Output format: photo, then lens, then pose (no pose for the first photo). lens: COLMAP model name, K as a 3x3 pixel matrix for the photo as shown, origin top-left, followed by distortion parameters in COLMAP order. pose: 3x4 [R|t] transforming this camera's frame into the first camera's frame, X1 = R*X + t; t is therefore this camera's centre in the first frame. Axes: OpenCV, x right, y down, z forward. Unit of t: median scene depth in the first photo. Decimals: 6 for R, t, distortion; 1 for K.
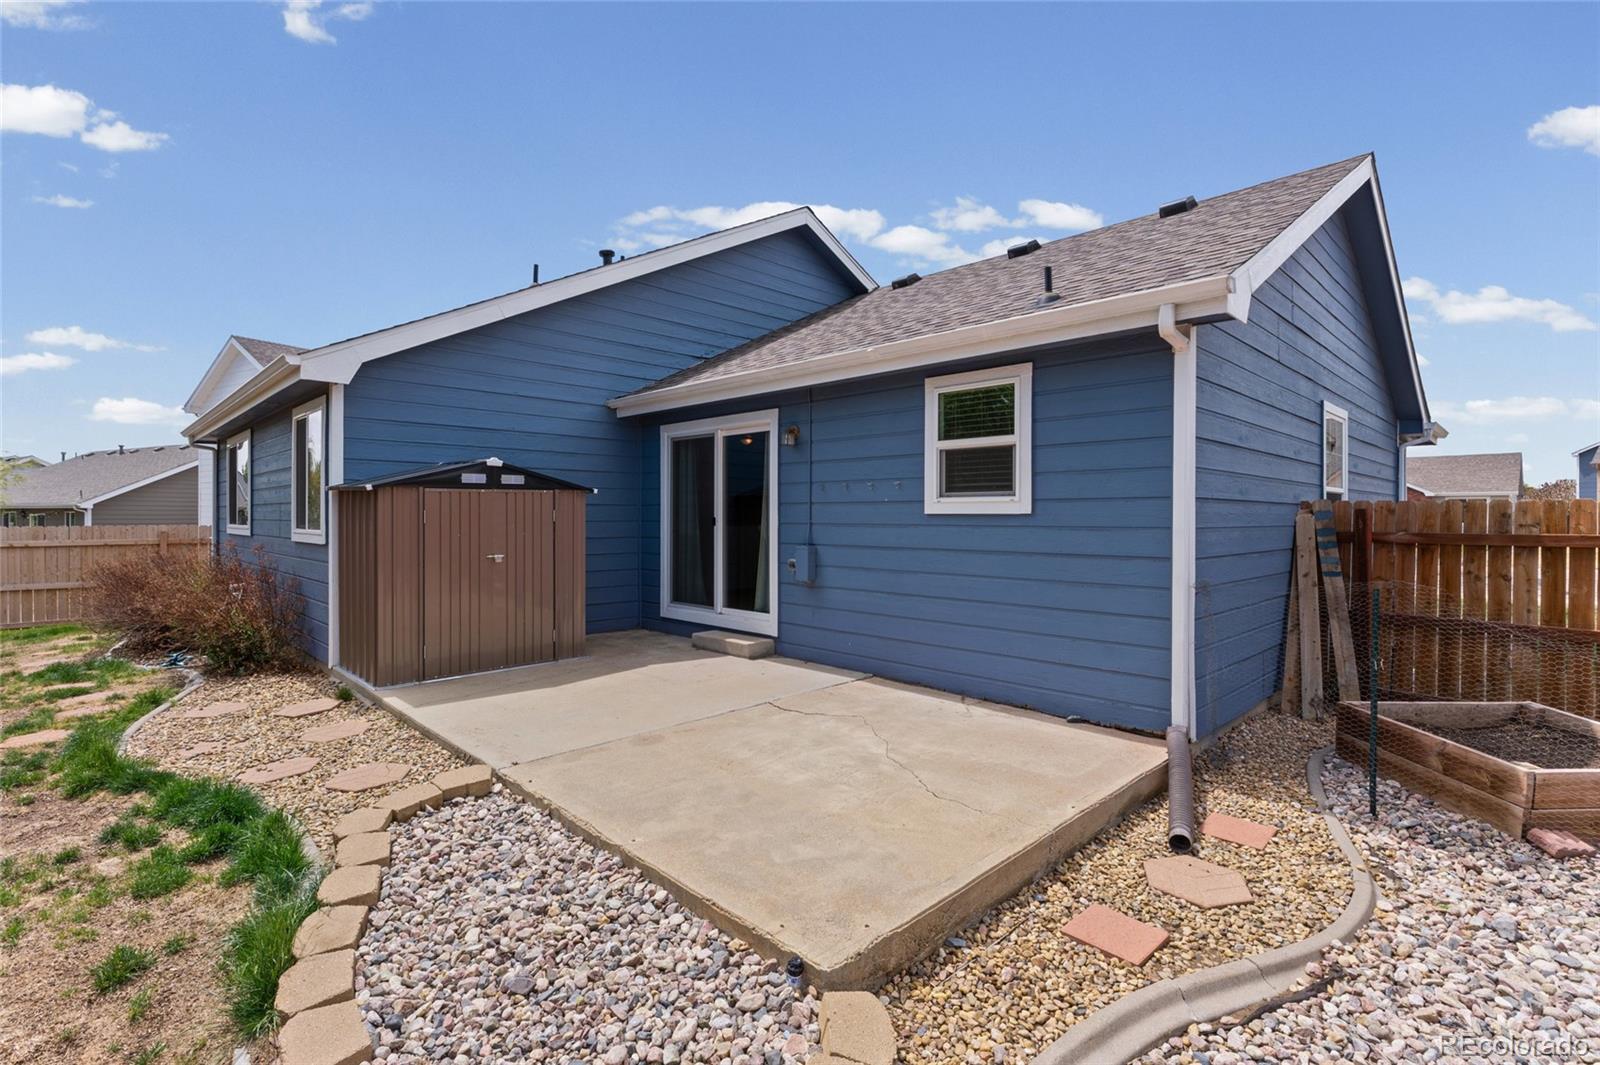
lens RADIAL K [[740.2, 0, 797.2], [0, 740.2, 514.5], [0, 0, 1]] dist [0.000025, 0.000087]
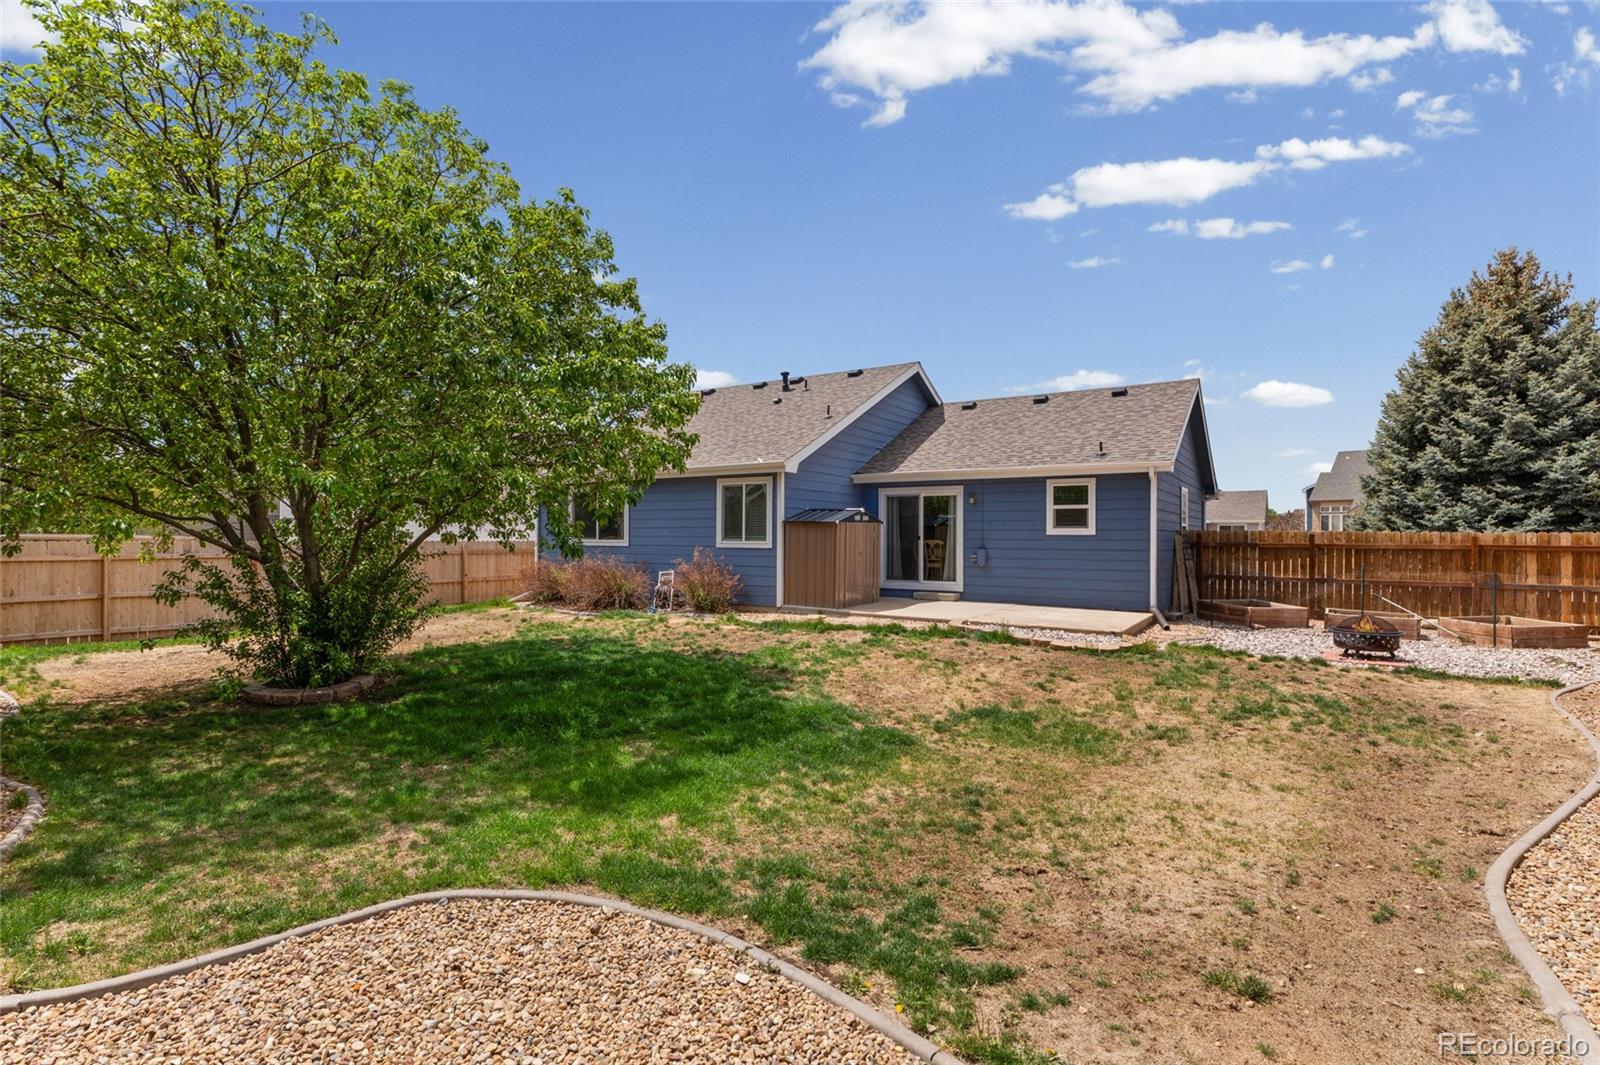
lens RADIAL K [[754.0, 0, 800.0], [0, 754.0, 532.5], [0, 0, 1]] dist [-0.000382, 0.000354]
pose [[0.976106, 0.005488, 0.217227, -0.994957], [-0.004299, 0.999973, -0.005948, 0.008501], [-0.217253, 0.004872, 0.976103, -1.074317]]
